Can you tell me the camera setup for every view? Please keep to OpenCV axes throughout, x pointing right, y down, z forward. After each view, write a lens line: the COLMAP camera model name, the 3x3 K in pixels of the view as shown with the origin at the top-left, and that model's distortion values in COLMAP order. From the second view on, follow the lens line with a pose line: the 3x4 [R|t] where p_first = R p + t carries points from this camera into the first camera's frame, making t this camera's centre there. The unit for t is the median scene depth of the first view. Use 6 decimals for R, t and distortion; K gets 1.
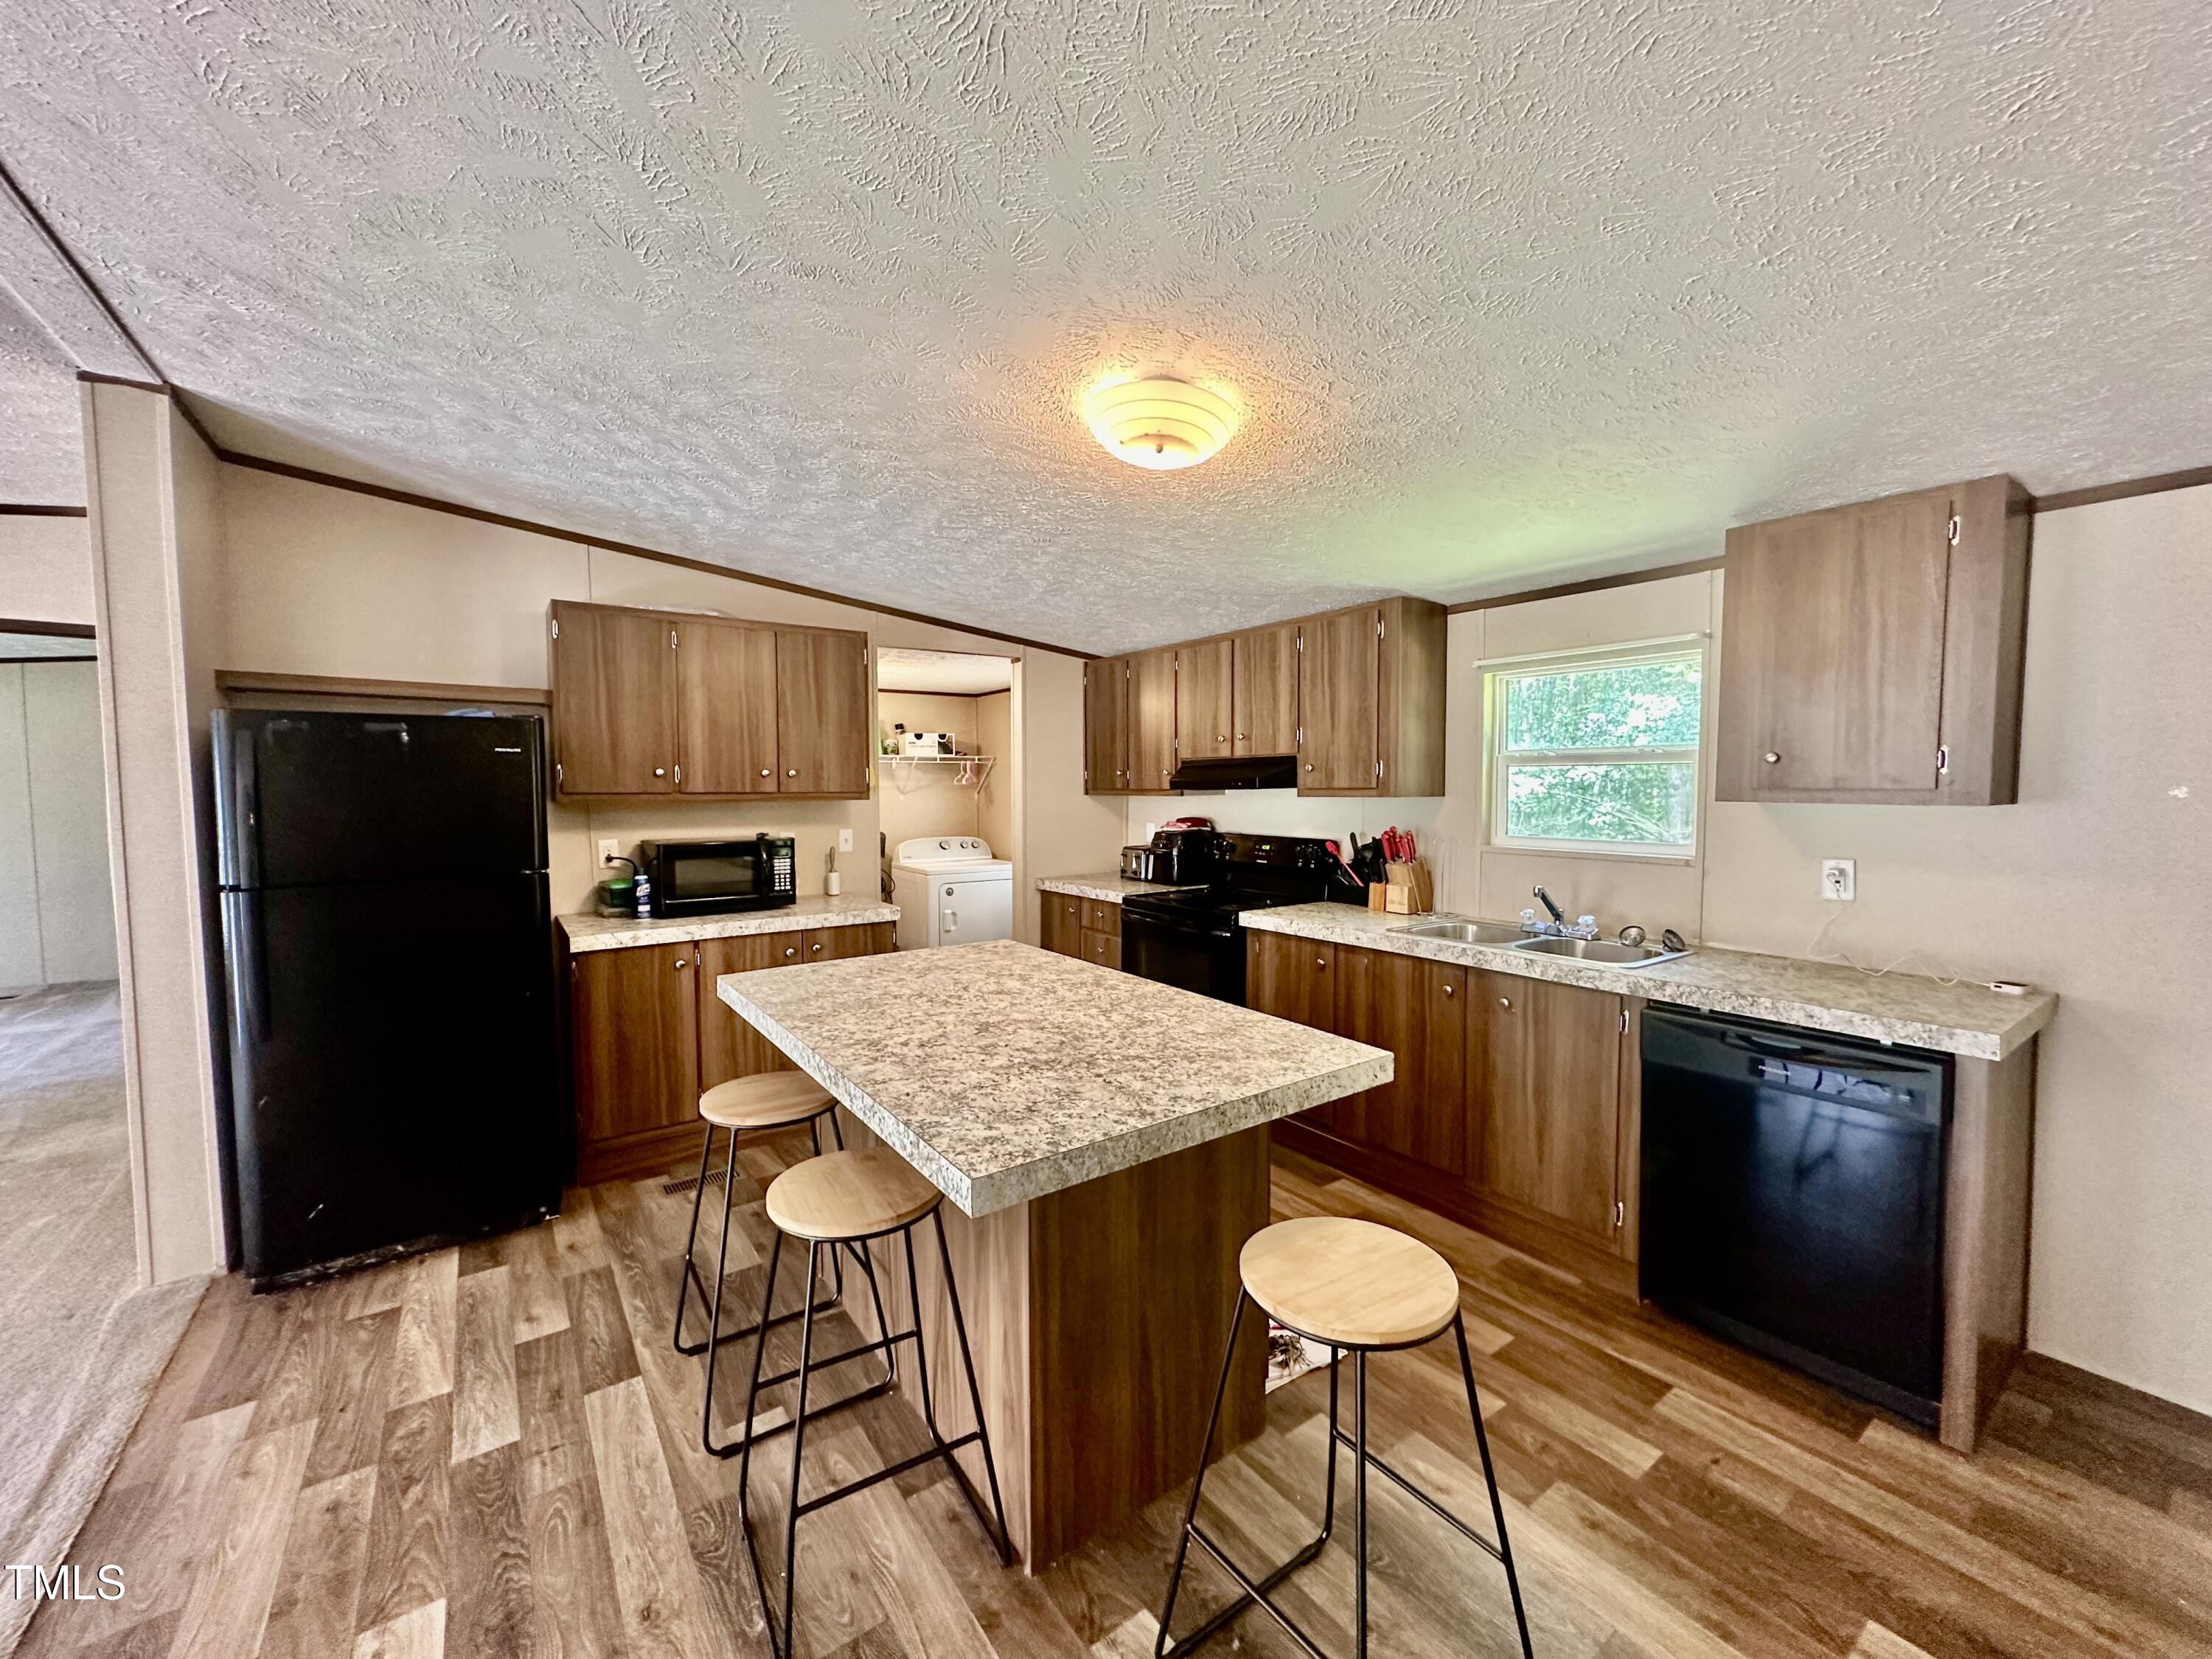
lens RADIAL K [[880.4, 0, 1103.8], [0, 880.4, 827.4], [0, 0, 1]] dist [-0.003941, 0.000525]
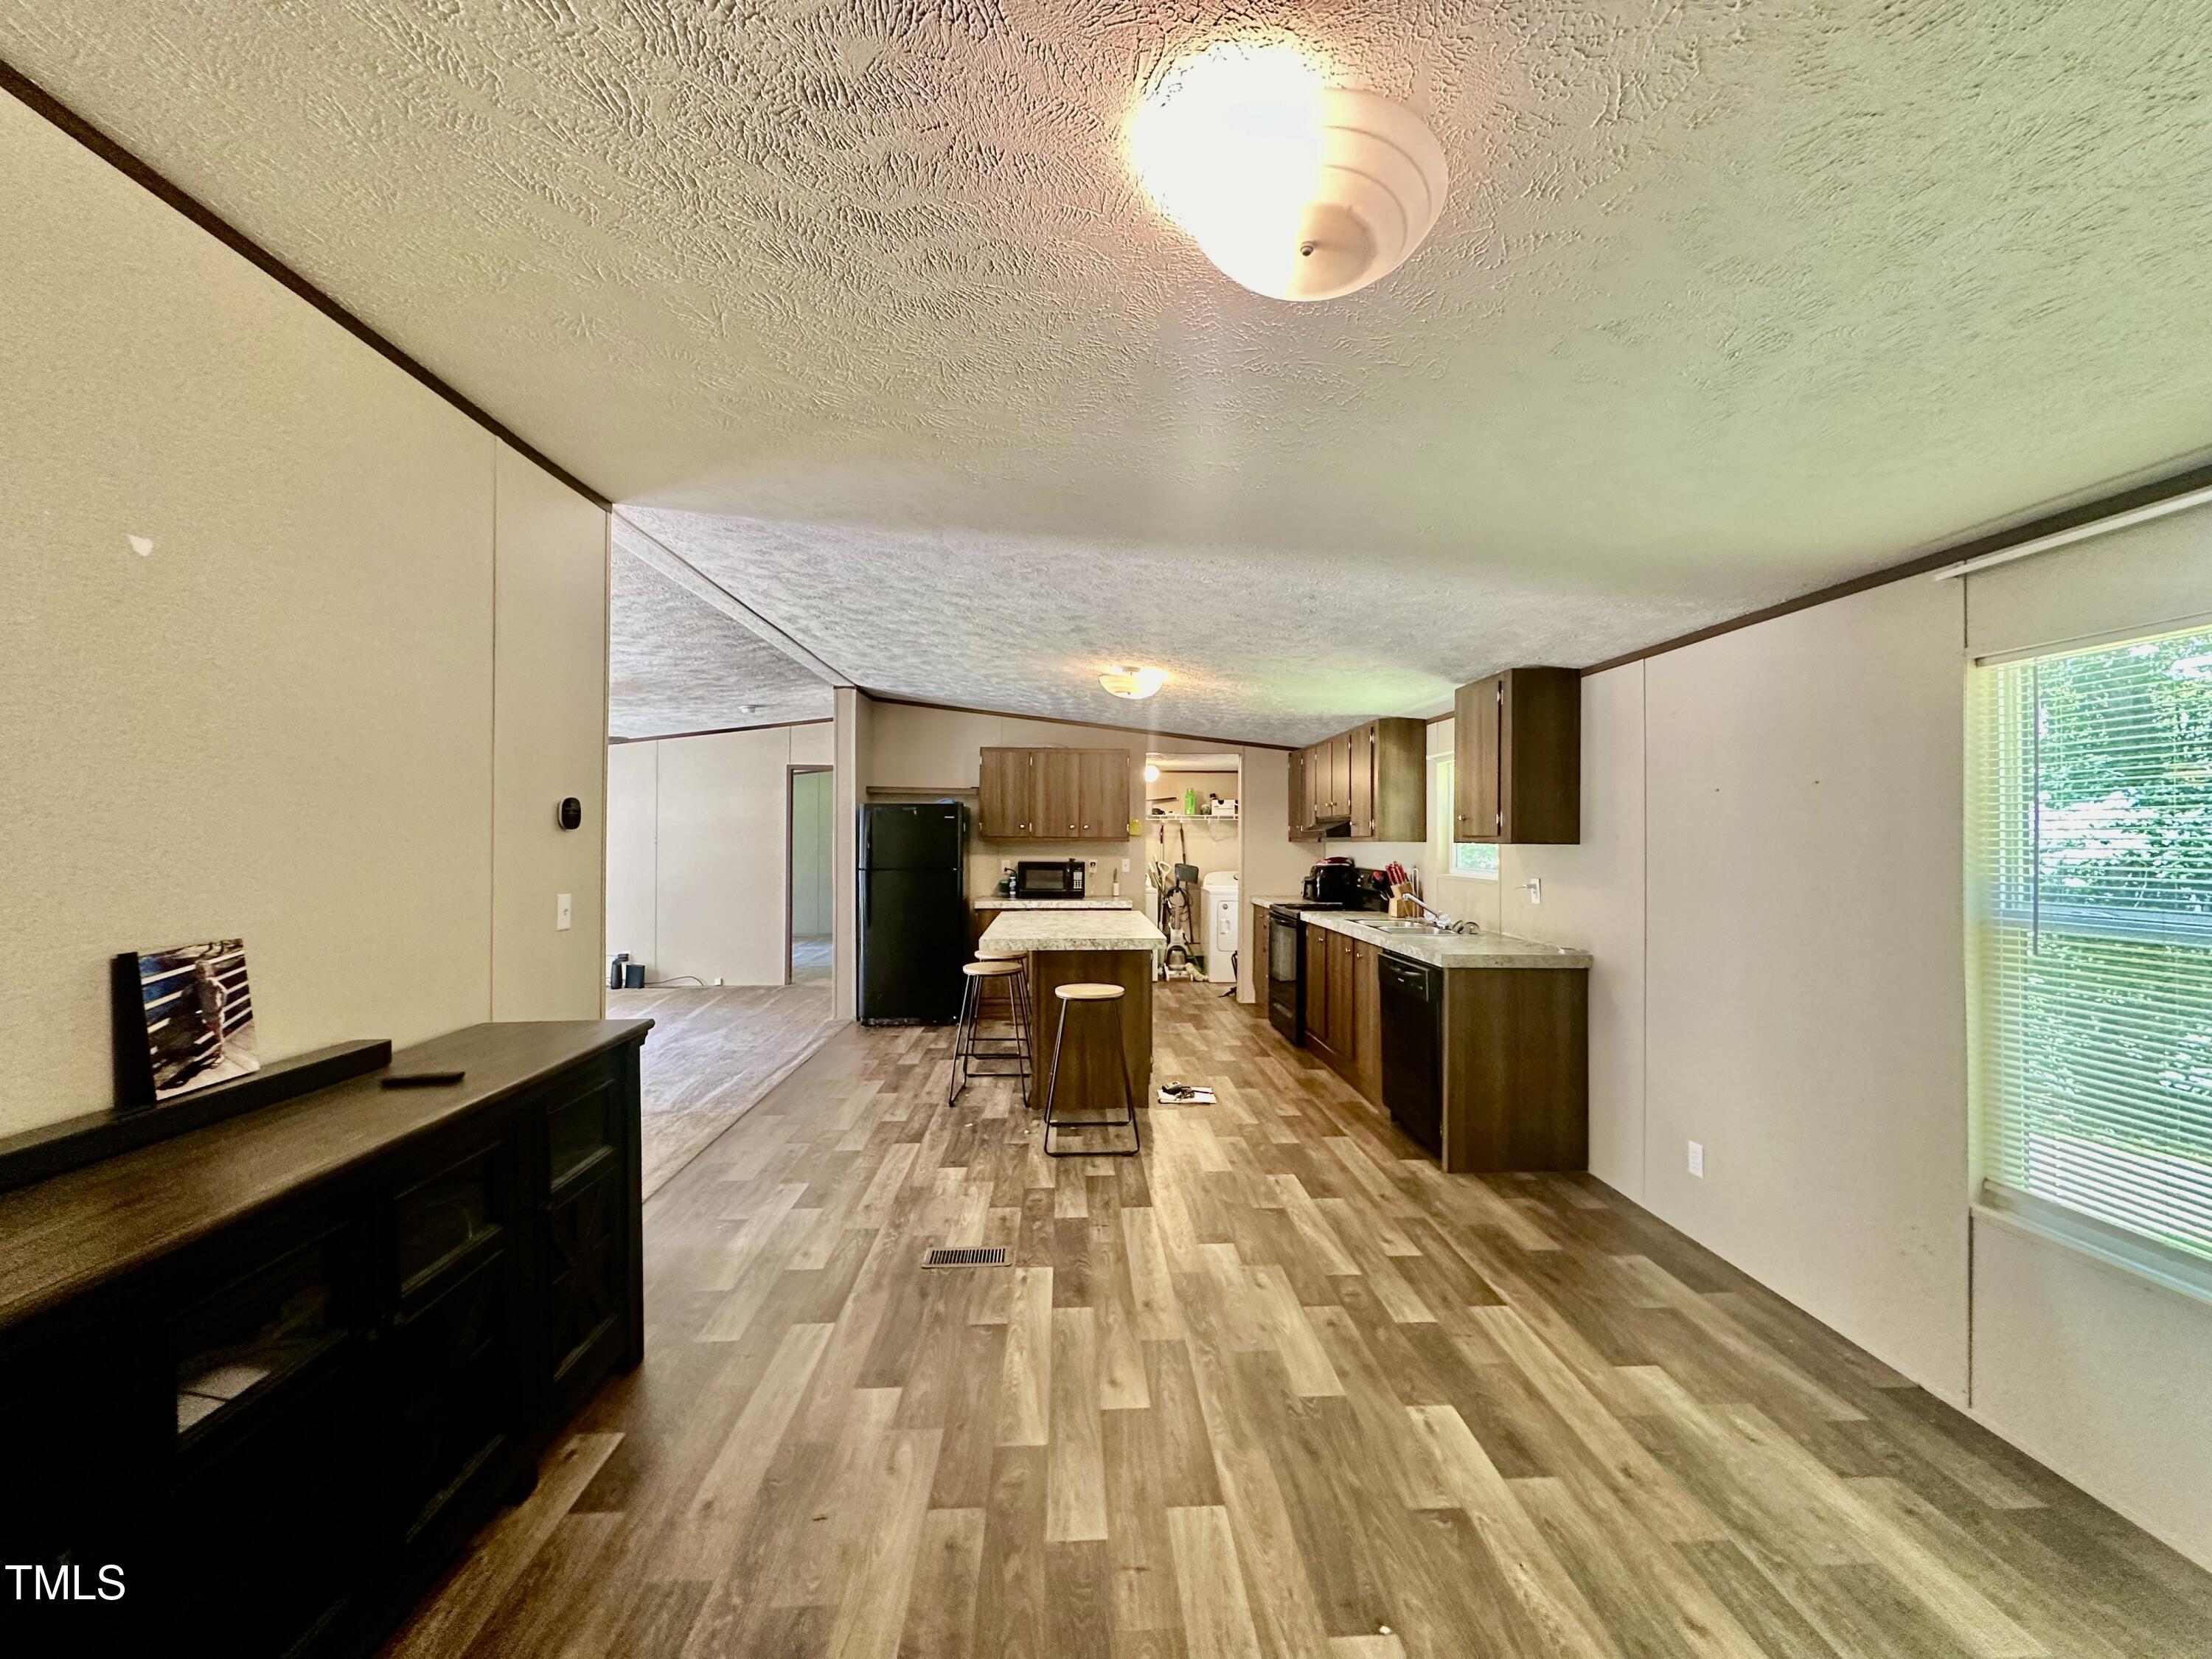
lens RADIAL K [[880.4, 0, 1099.5], [0, 880.4, 826.1], [0, 0, 1]] dist [-0.003941, 0.000525]
pose [[0.837437, -0.000068, -0.546534, 1.228075], [-0.034007, 0.998056, -0.052232, 0.058983], [0.545475, 0.062327, 0.835807, -0.976791]]
